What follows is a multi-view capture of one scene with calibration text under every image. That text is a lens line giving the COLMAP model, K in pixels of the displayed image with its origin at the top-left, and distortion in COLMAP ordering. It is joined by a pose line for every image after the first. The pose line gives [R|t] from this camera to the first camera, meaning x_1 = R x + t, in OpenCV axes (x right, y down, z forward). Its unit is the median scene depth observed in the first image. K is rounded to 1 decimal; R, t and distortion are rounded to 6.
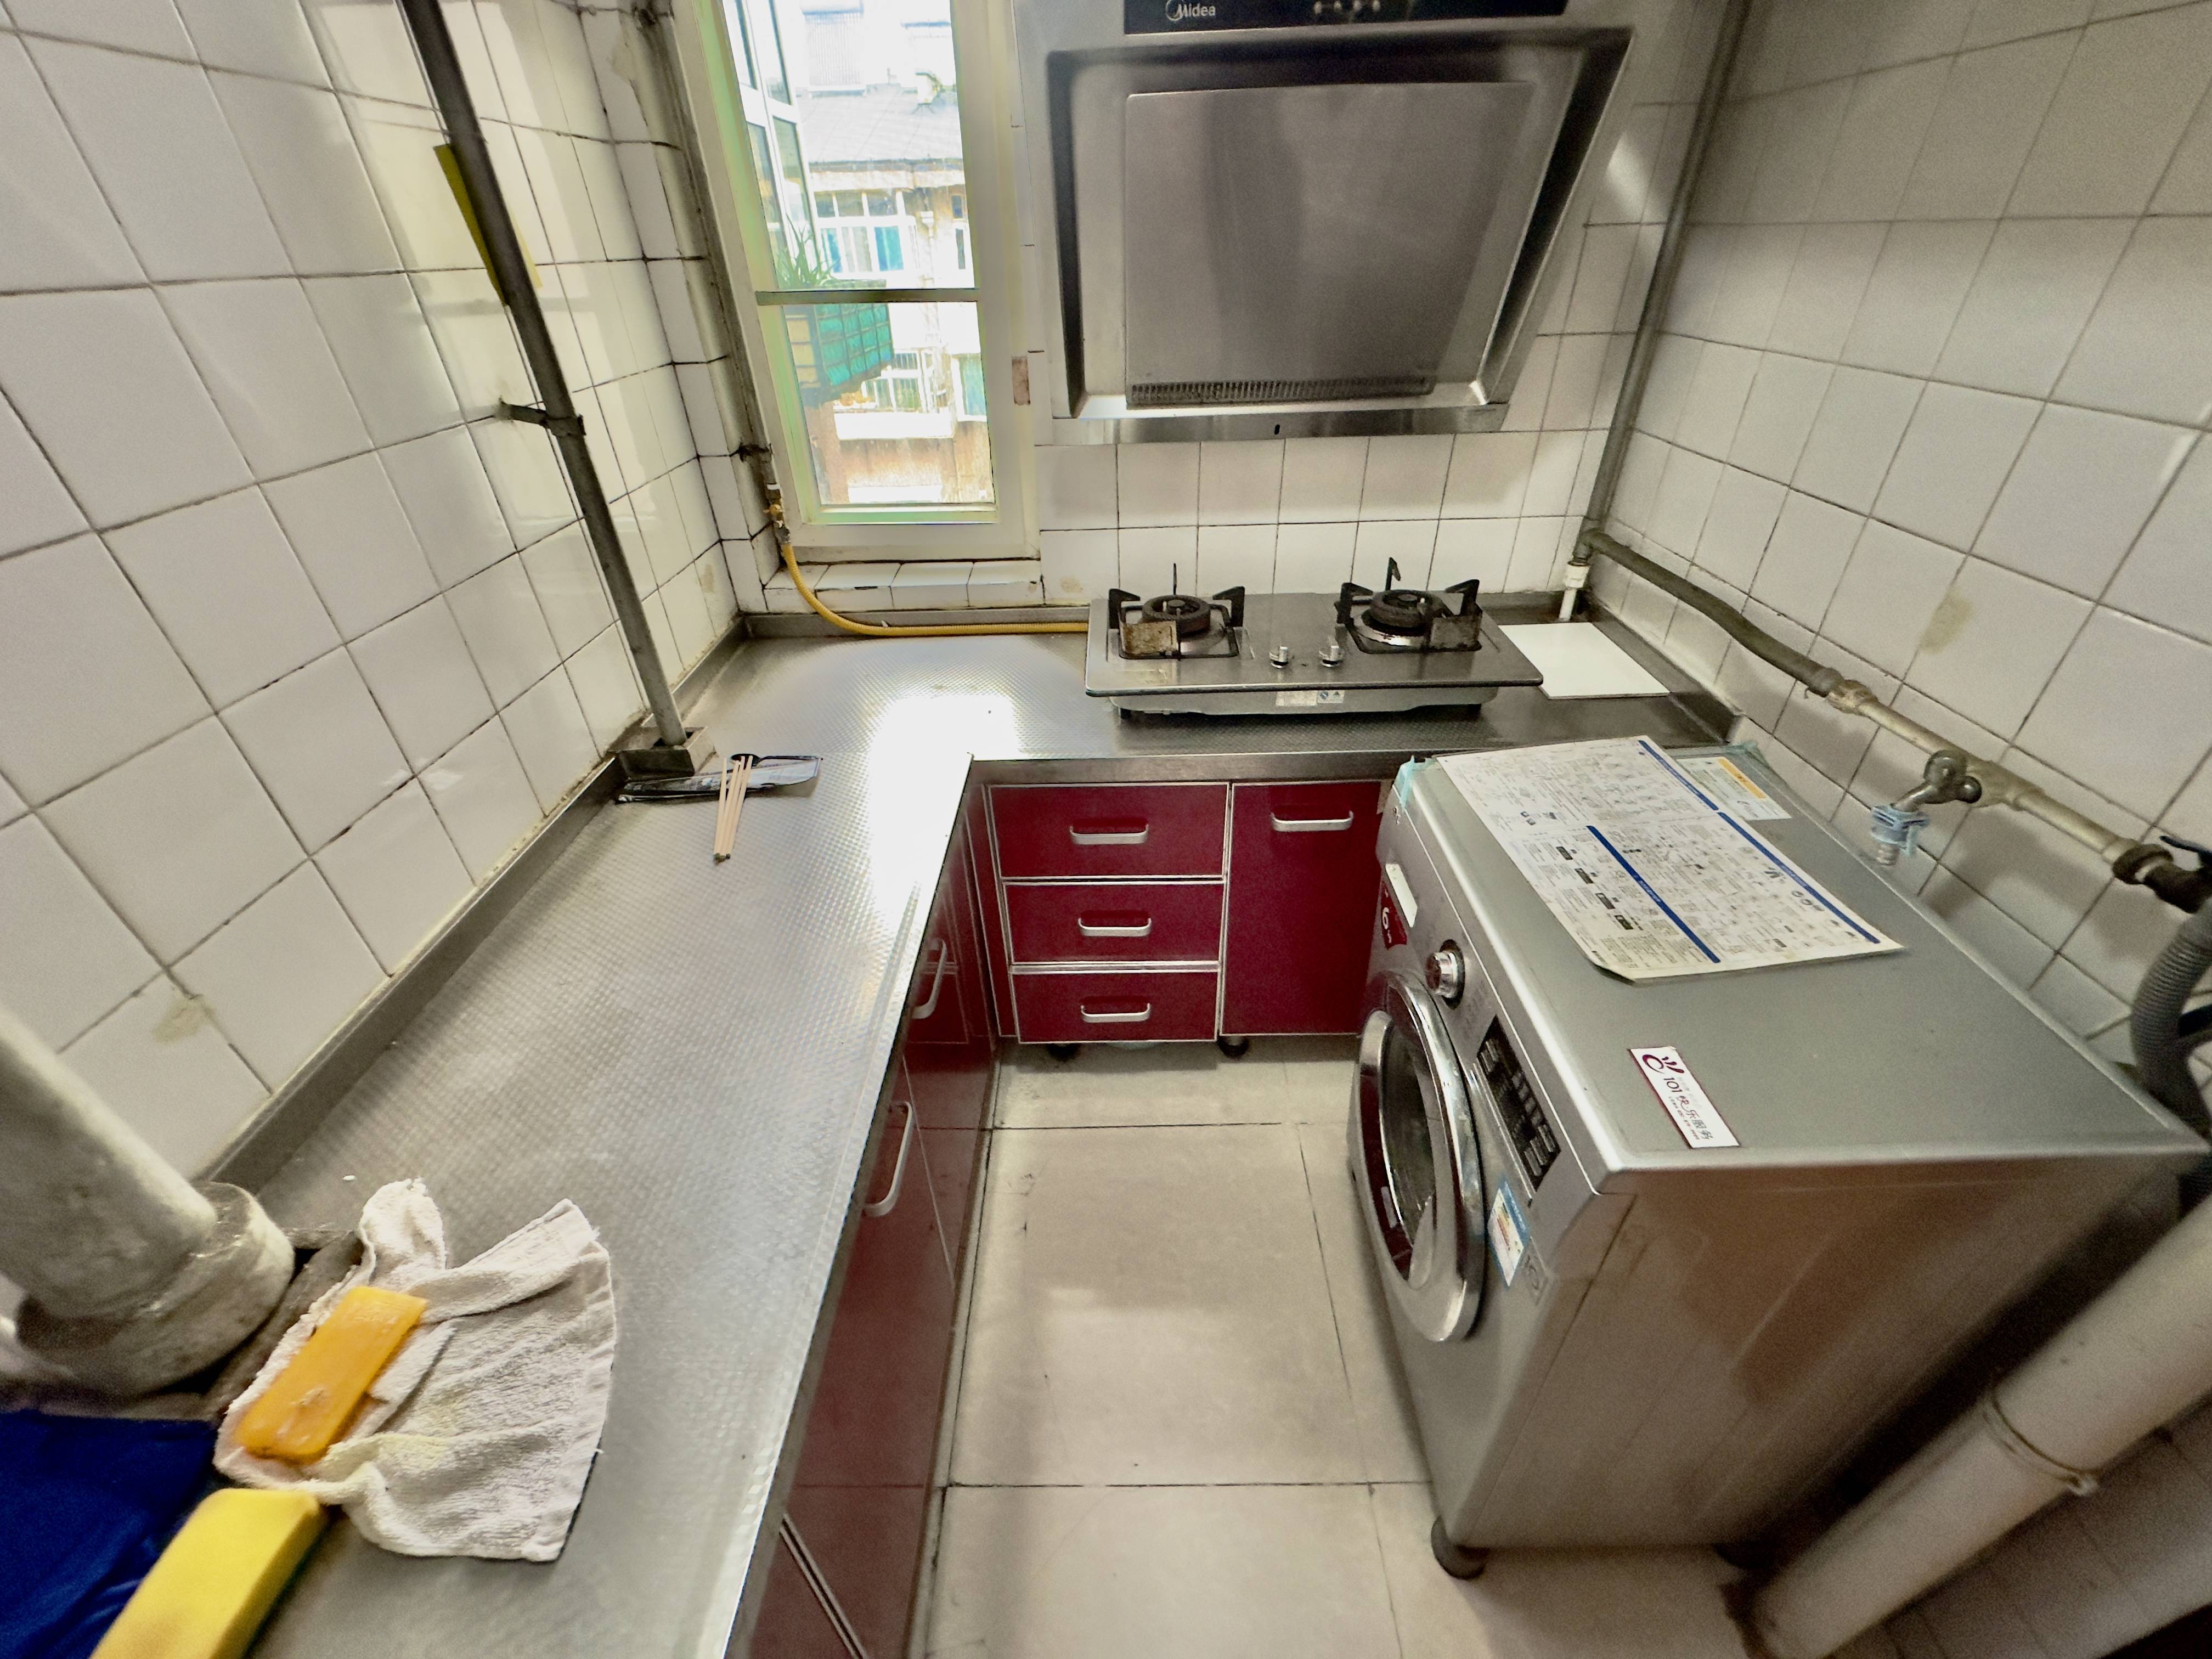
lens RADIAL K [[885.9, 0, 1109.2], [0, 885.9, 827.9], [0, 0, 1]] dist [-0.002673, 0.000004]
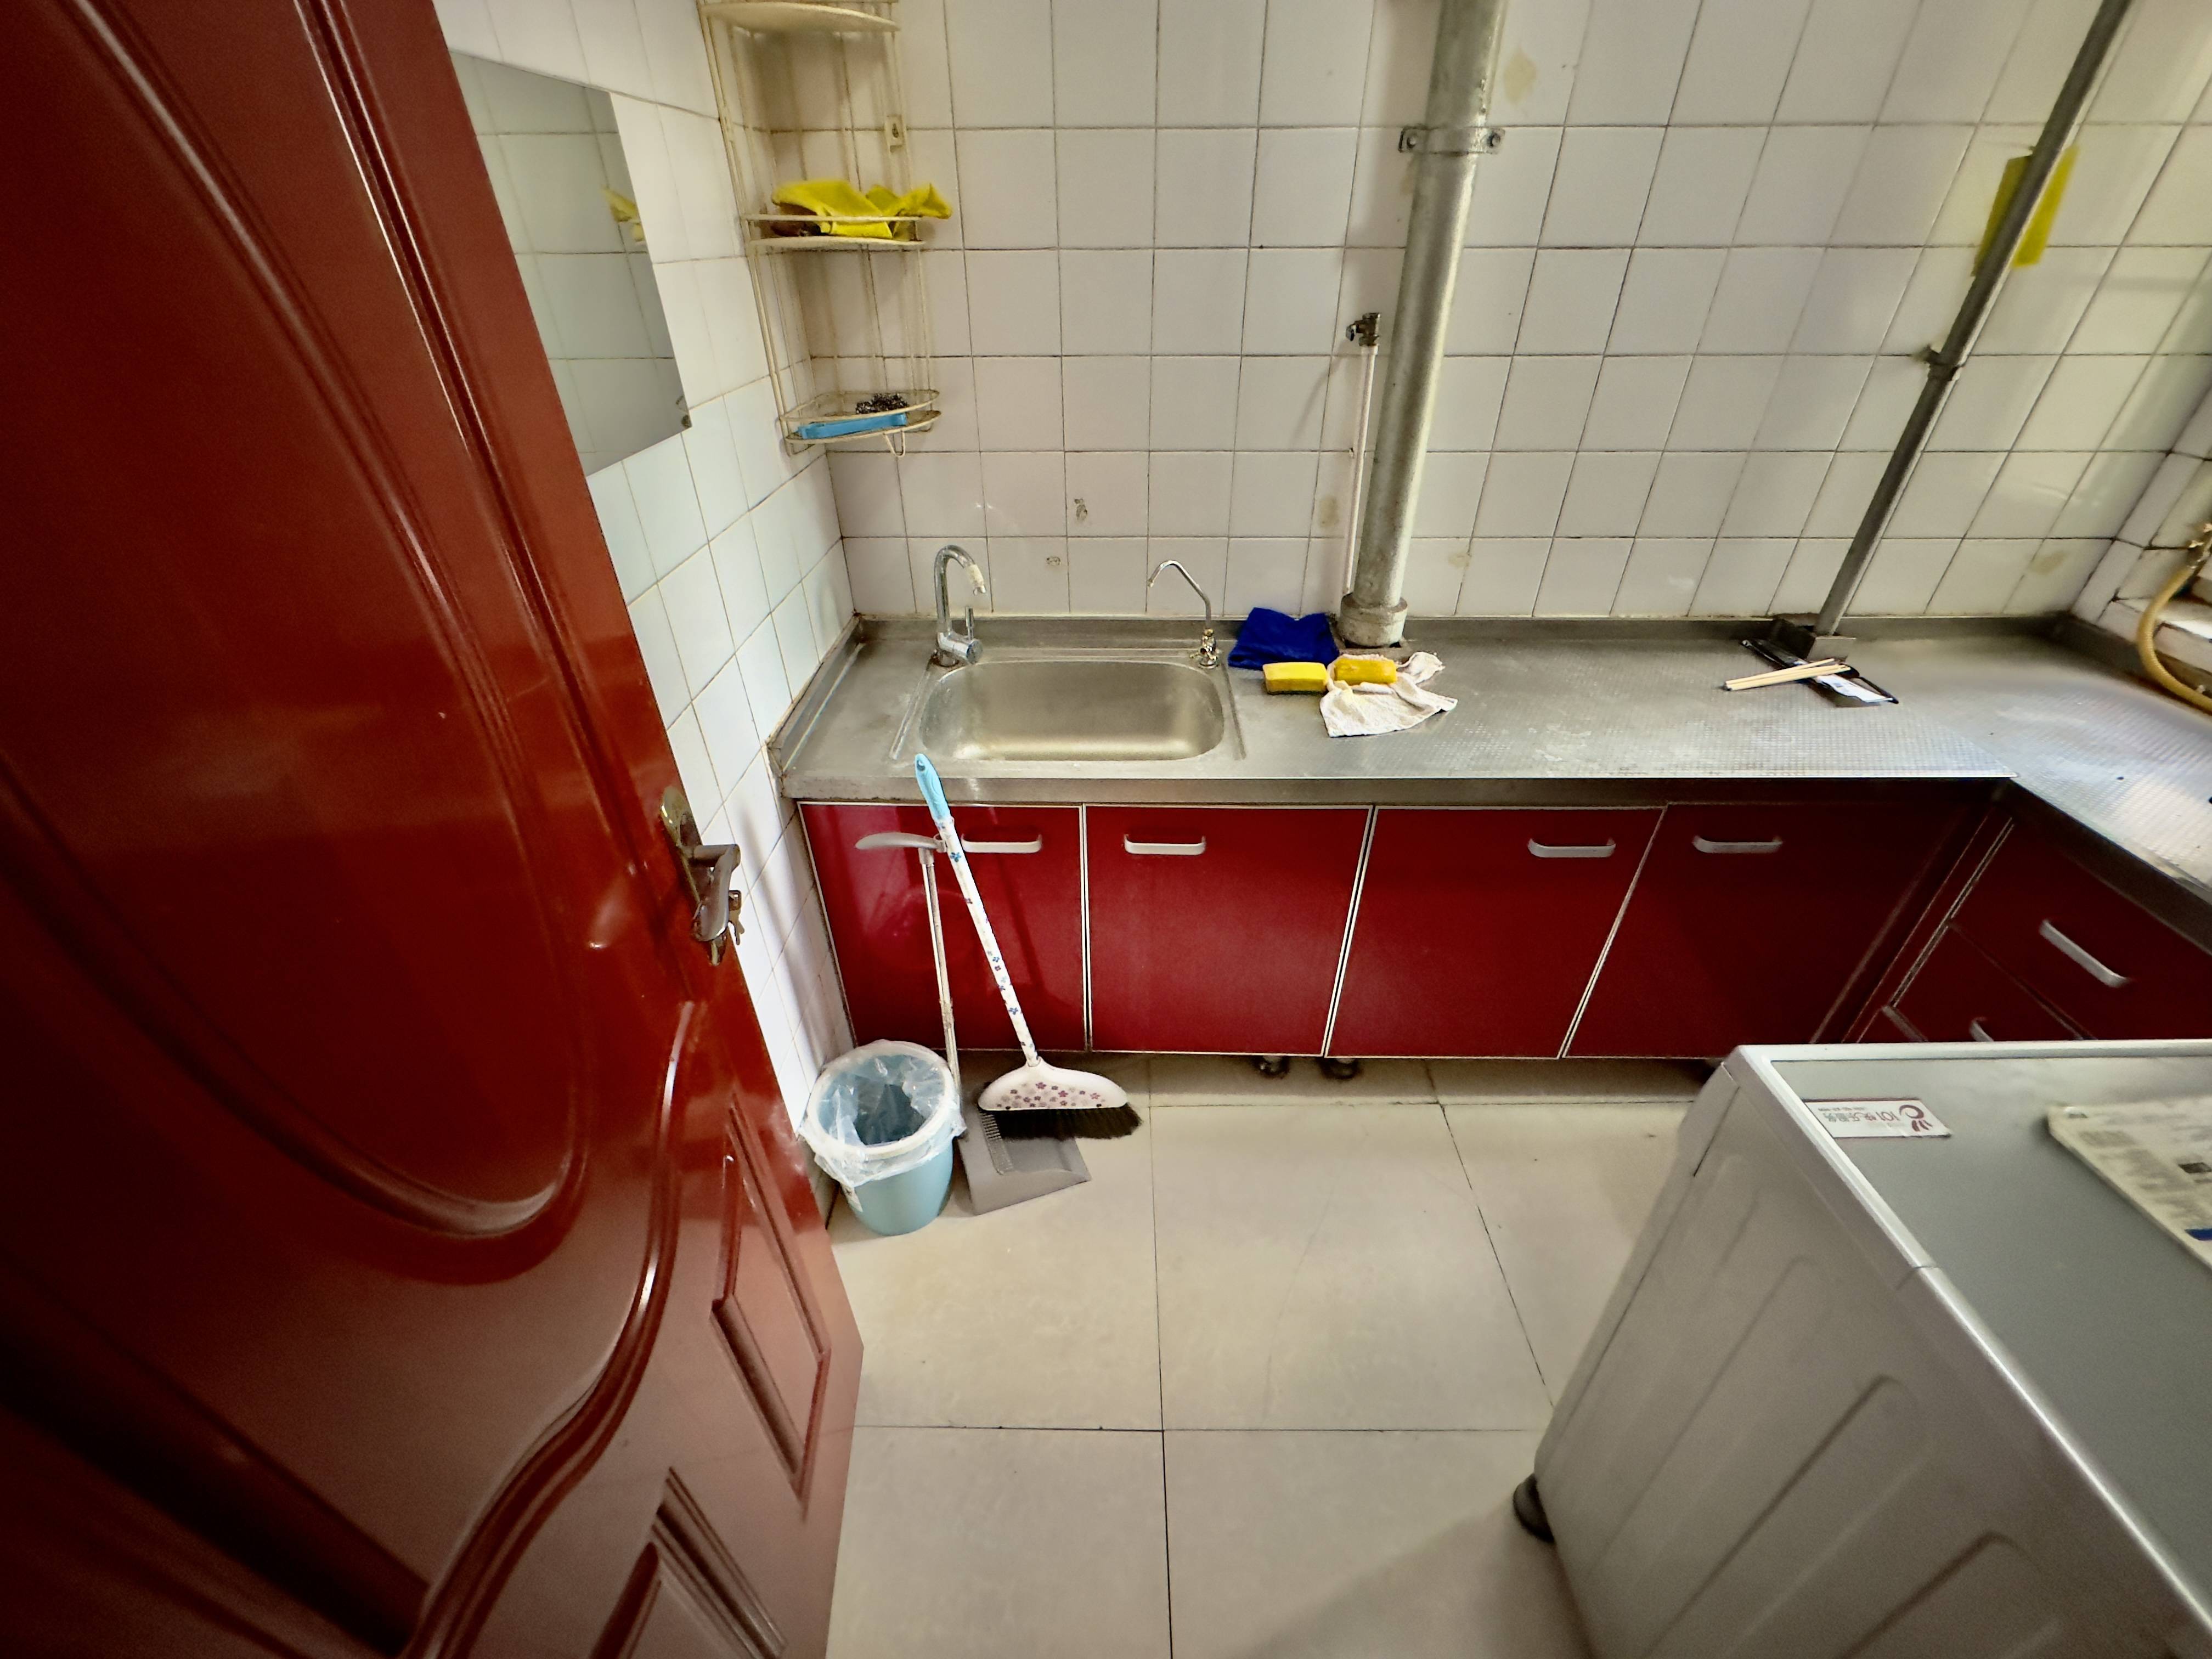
lens RADIAL K [[885.9, 0, 1105.9], [0, 885.9, 832.1], [0, 0, 1]] dist [-0.002673, 0.000004]
pose [[-0.003348, 0.586318, -0.810074, 1.362021], [-0.553596, 0.673533, 0.489781, 0.077389], [0.832779, 0.450093, 0.322328, -0.226600]]
